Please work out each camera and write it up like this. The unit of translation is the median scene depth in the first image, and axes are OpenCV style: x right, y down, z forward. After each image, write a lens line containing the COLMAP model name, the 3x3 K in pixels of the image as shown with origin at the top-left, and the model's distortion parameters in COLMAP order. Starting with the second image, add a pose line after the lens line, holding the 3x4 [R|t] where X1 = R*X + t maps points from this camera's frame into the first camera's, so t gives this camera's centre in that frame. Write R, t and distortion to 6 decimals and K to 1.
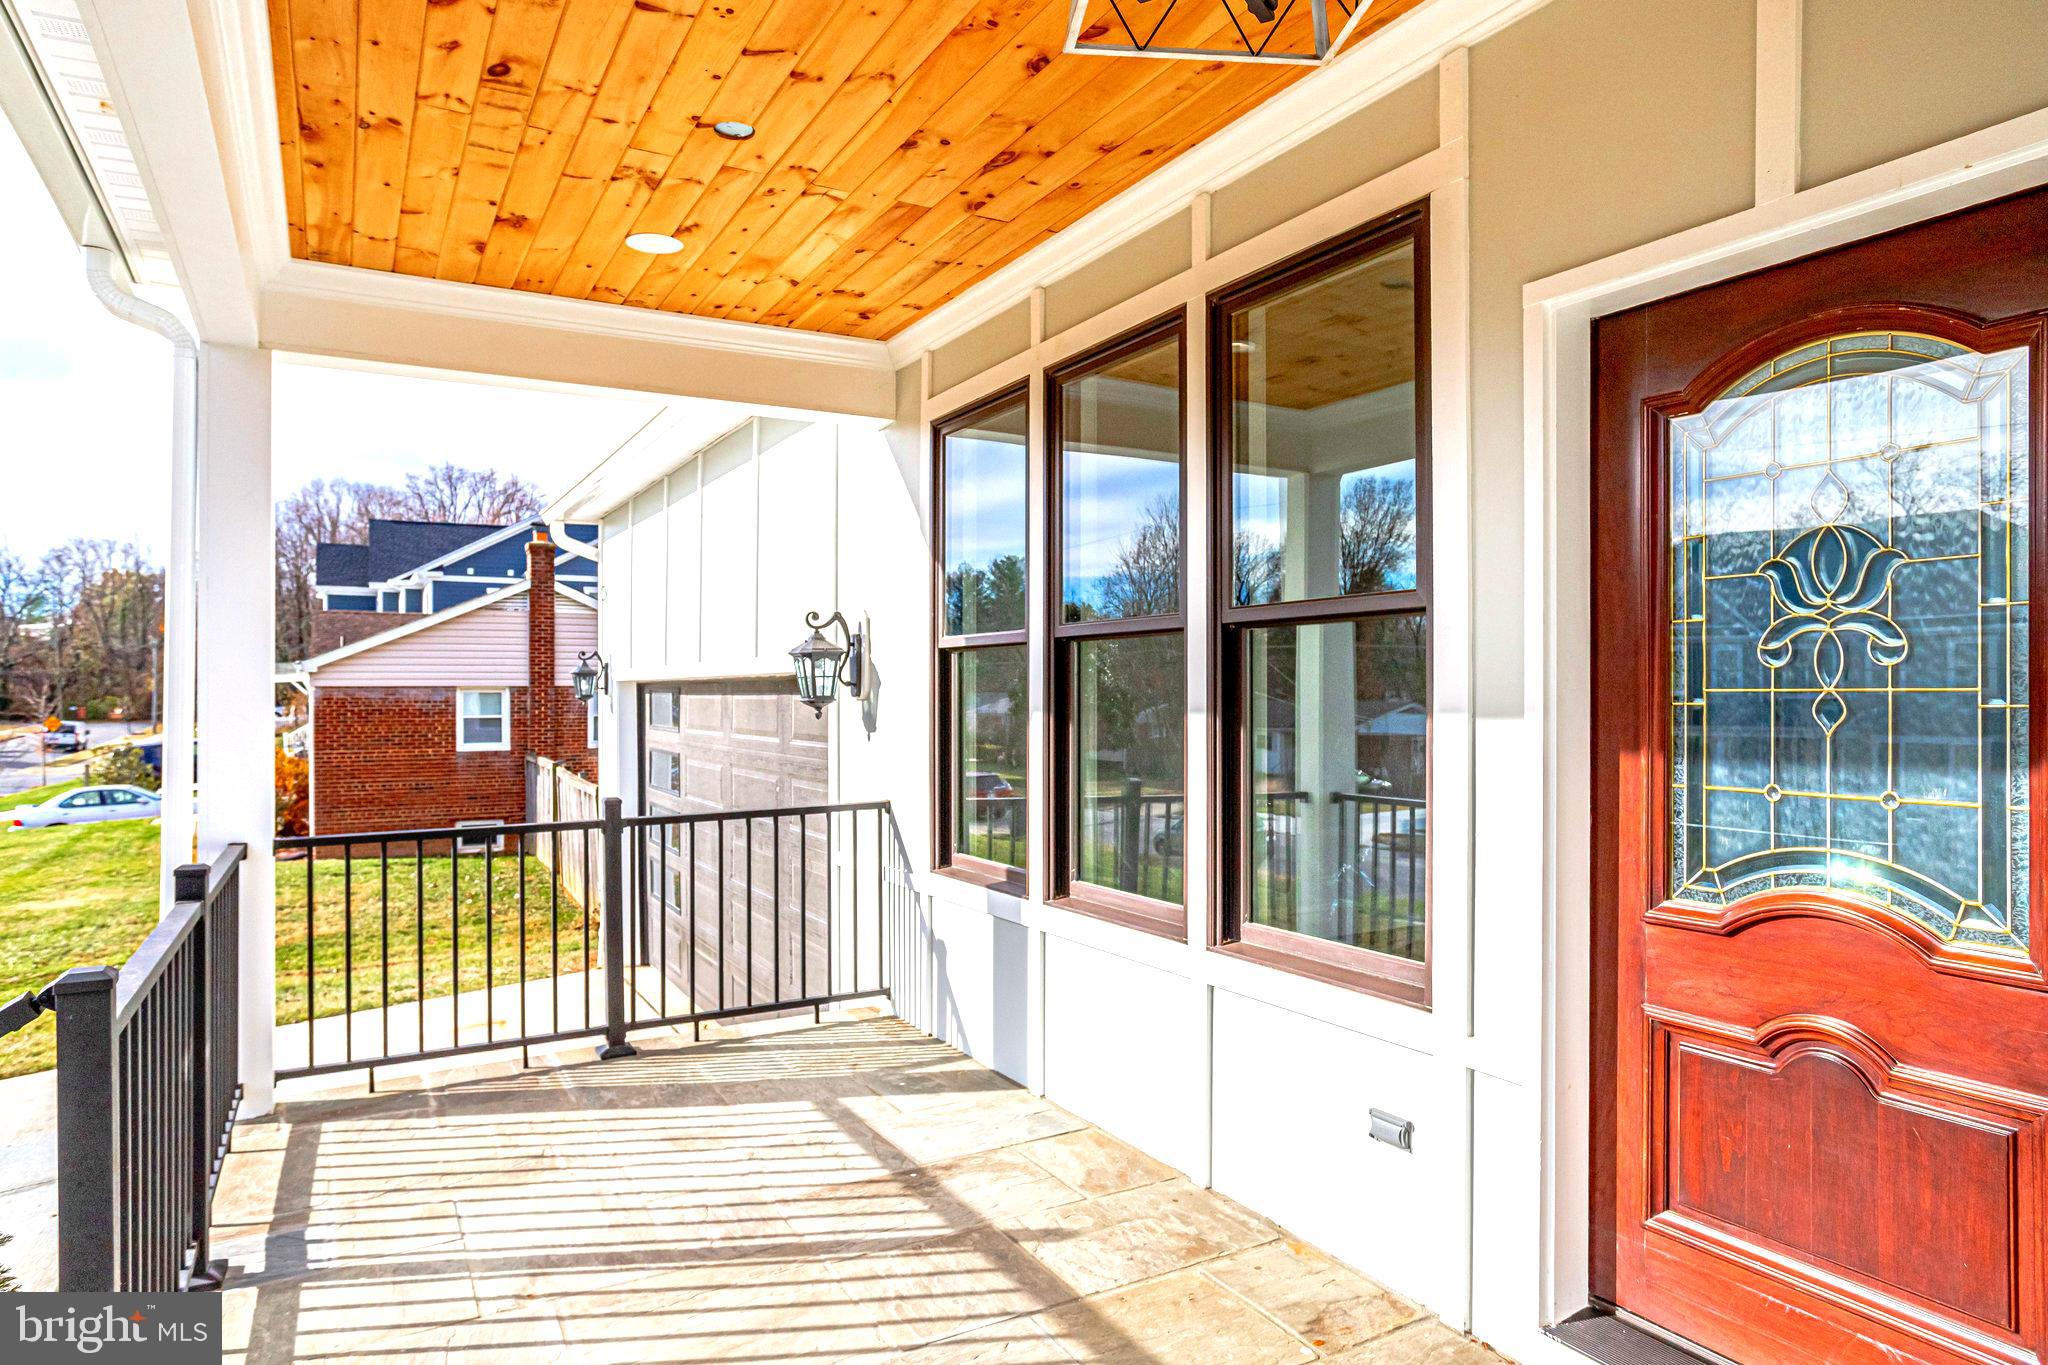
lens RADIAL K [[1269.3, 0, 1016.8], [0, 1269.3, 685.2], [0, 0, 1]] dist [-0.002506, 0.001186]
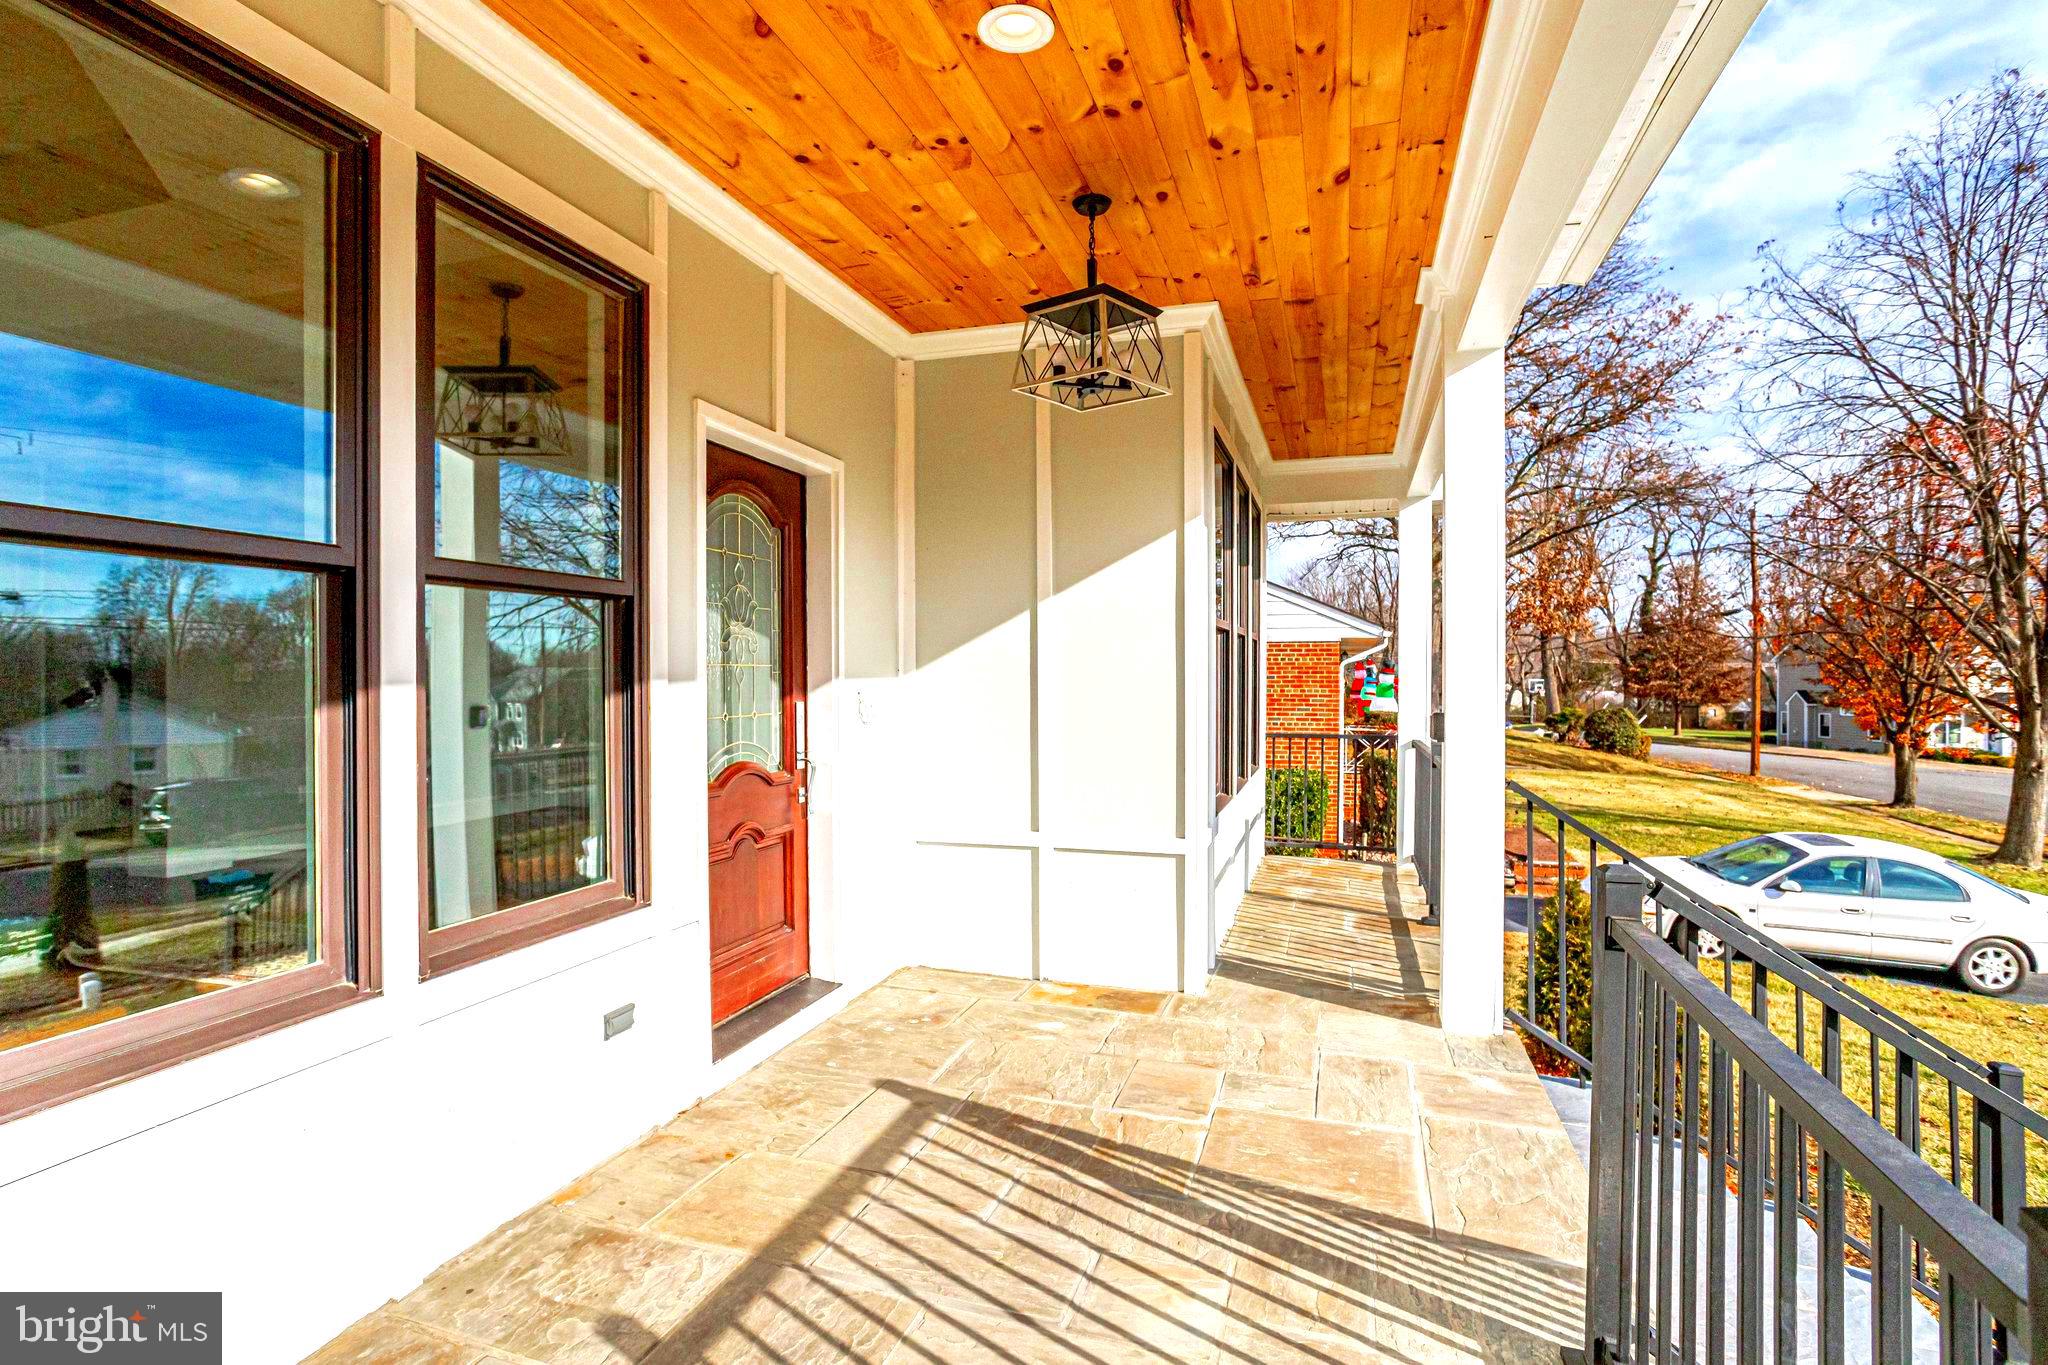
lens RADIAL K [[1032.6, 0, 1019.3], [0, 1032.6, 677.8], [0, 0, 1]] dist [0.001268, 0.000114]
pose [[-0.687525, -0.014730, 0.726011, -0.661424], [-0.017759, 0.999836, 0.003468, 0.005035], [-0.725943, -0.010509, -0.687674, 1.343912]]
